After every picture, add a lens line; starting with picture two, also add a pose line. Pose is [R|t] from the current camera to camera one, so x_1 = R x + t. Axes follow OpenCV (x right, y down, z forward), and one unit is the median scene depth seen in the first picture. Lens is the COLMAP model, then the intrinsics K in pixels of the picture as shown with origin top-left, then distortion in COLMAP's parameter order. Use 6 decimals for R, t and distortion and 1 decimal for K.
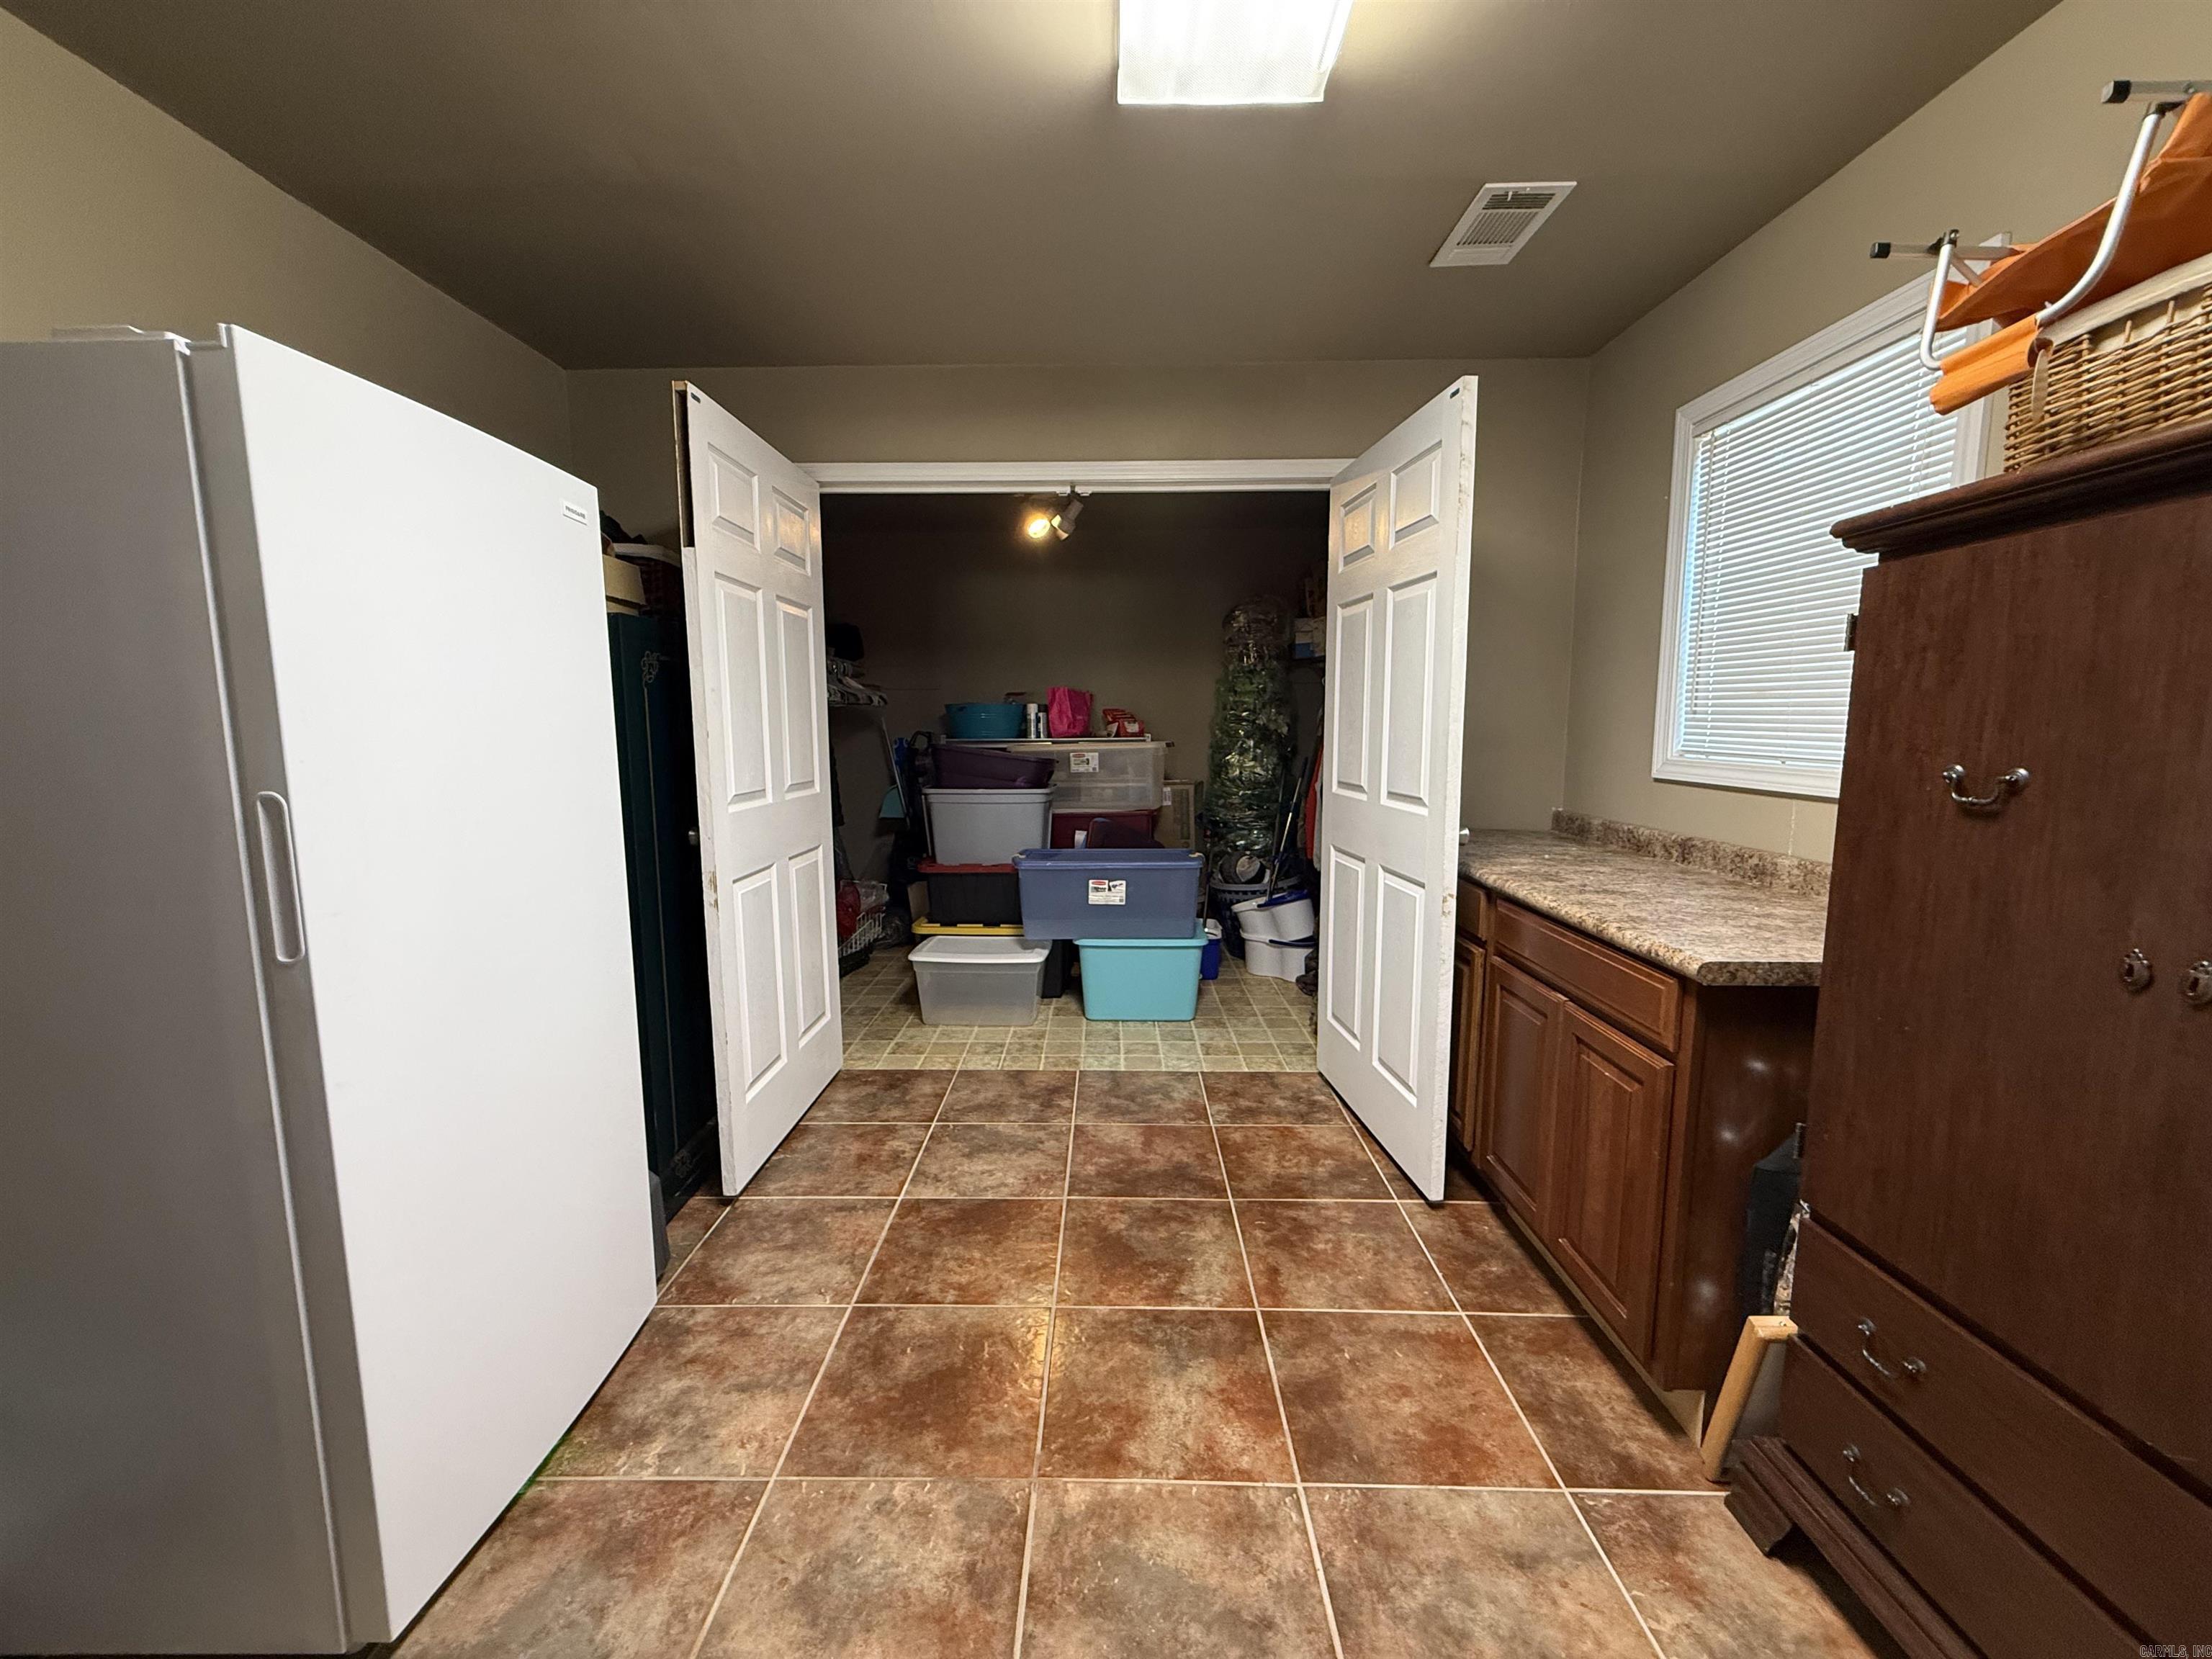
lens RADIAL K [[893.0, 0, 1112.7], [0, 893.0, 828.8], [0, 0, 1]] dist [-0.008236, 0.001197]
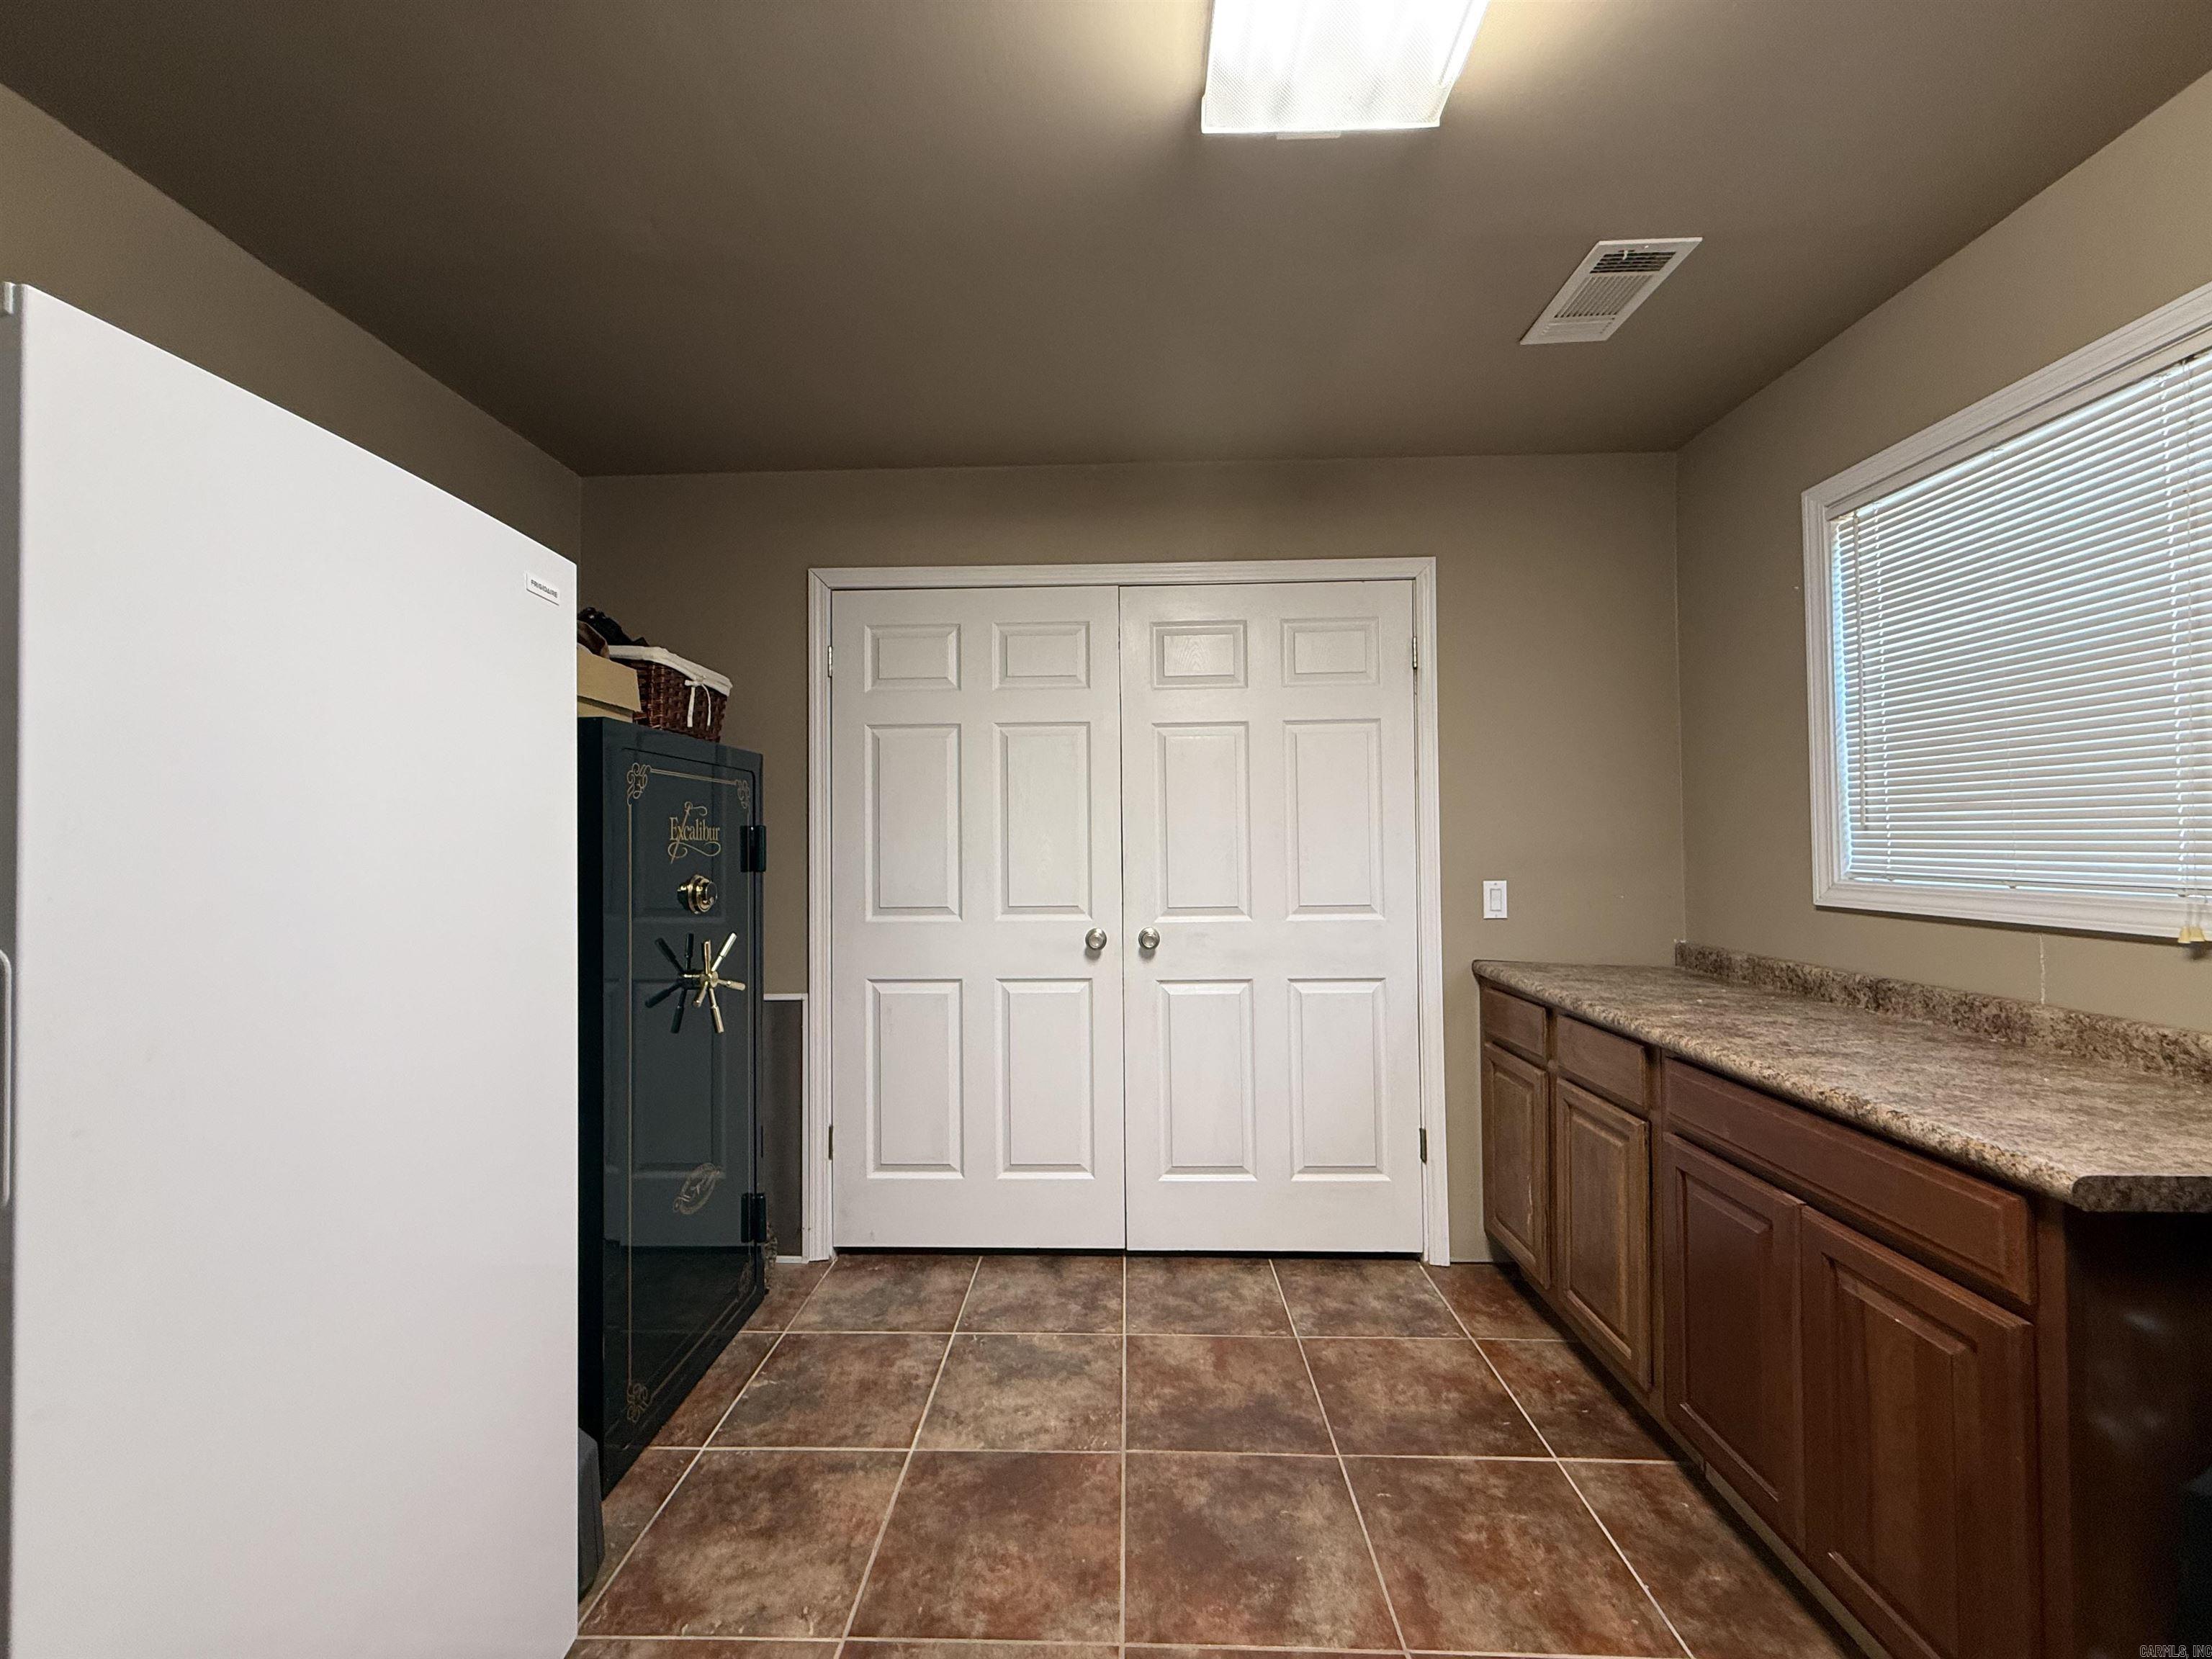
lens RADIAL K [[893.0, 0, 1112.7], [0, 893.0, 828.8], [0, 0, 1]] dist [-0.008236, 0.001197]
pose [[0.999863, -0.004807, -0.015840, -0.050579], [0.002562, 0.990313, -0.138827, -0.016062], [0.016353, 0.138767, 0.990190, 0.167085]]
